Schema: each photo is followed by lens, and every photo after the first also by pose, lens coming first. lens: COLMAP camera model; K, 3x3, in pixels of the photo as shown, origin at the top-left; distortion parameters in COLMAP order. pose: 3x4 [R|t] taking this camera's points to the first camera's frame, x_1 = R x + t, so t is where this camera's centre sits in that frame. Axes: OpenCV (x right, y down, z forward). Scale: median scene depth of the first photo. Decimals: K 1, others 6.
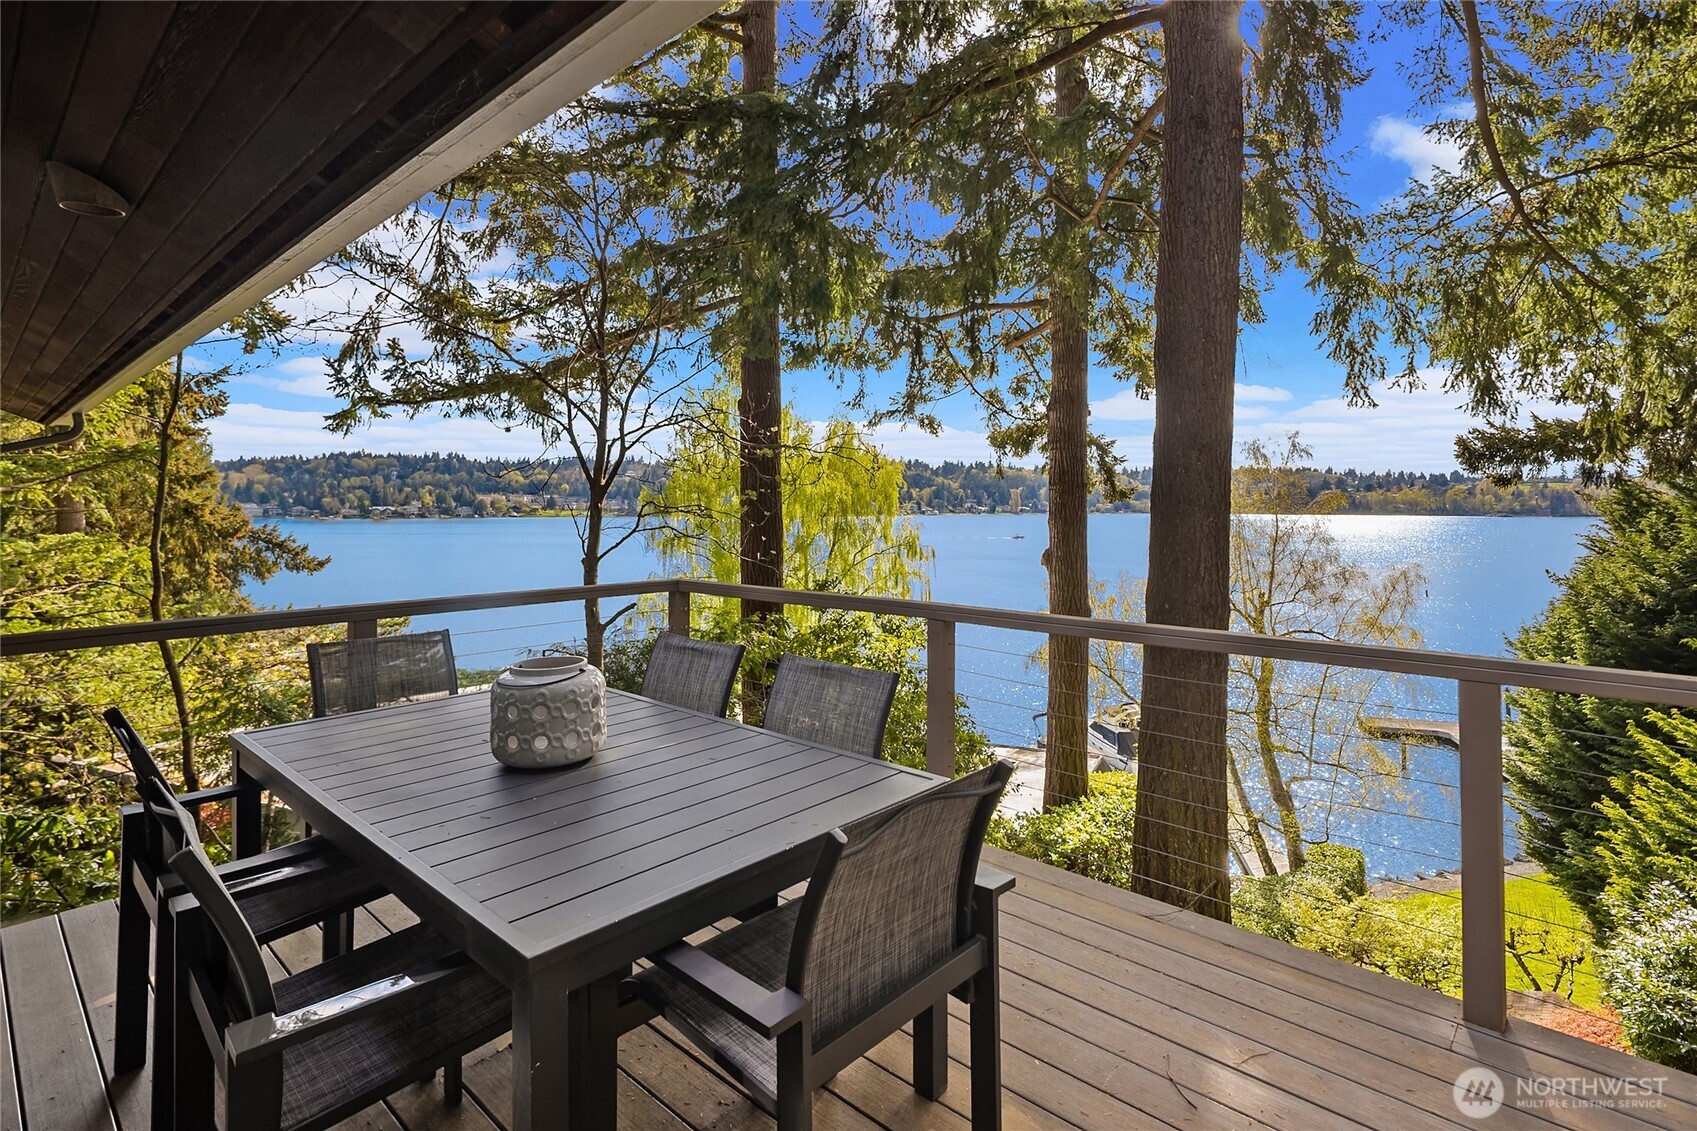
lens RADIAL K [[836.8, 0, 856.3], [0, 836.8, 467.8], [0, 0, 1]] dist [0.004373, -0.000174]
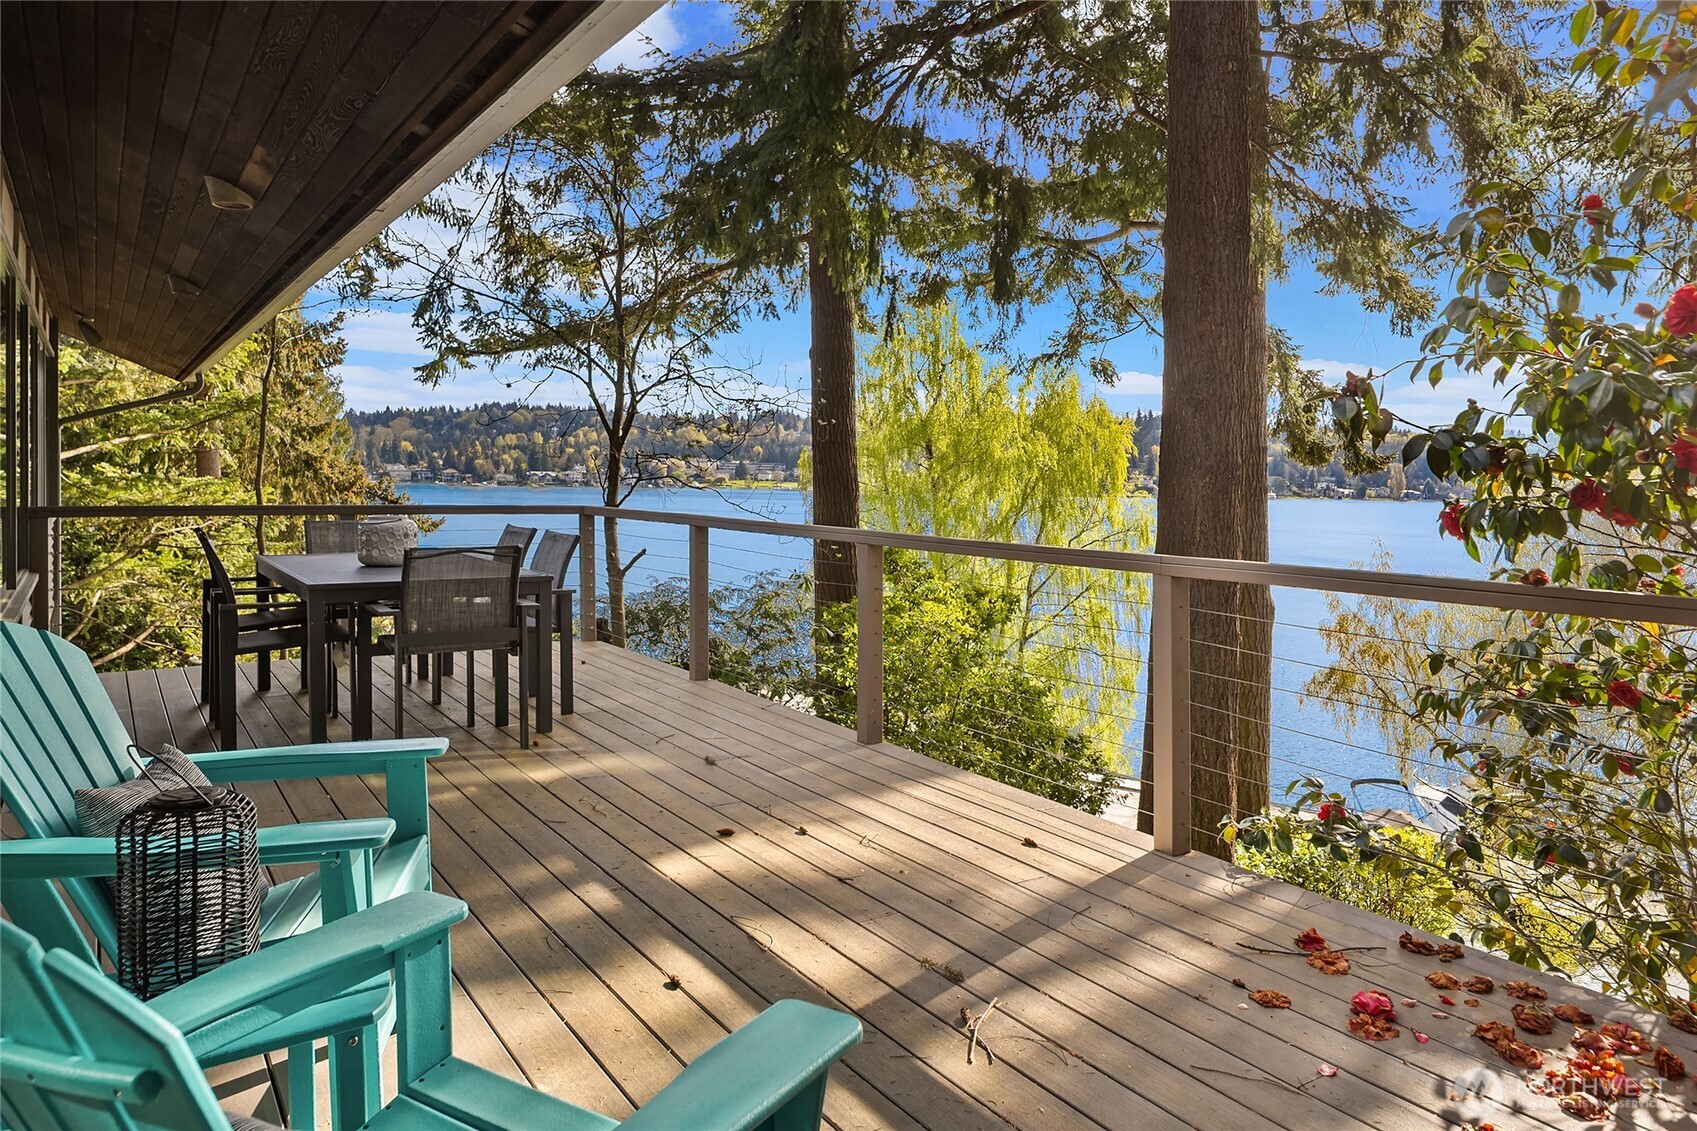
lens RADIAL K [[1164.2, 0, 846.0], [0, 1164.2, 473.3], [0, 0, 1]] dist [0.003217, 0.008709]
pose [[0.966934, 0.019536, -0.254277, 0.211278], [-0.009421, 0.999117, 0.040937, 0.002781], [0.254852, -0.037188, 0.966265, -0.207714]]
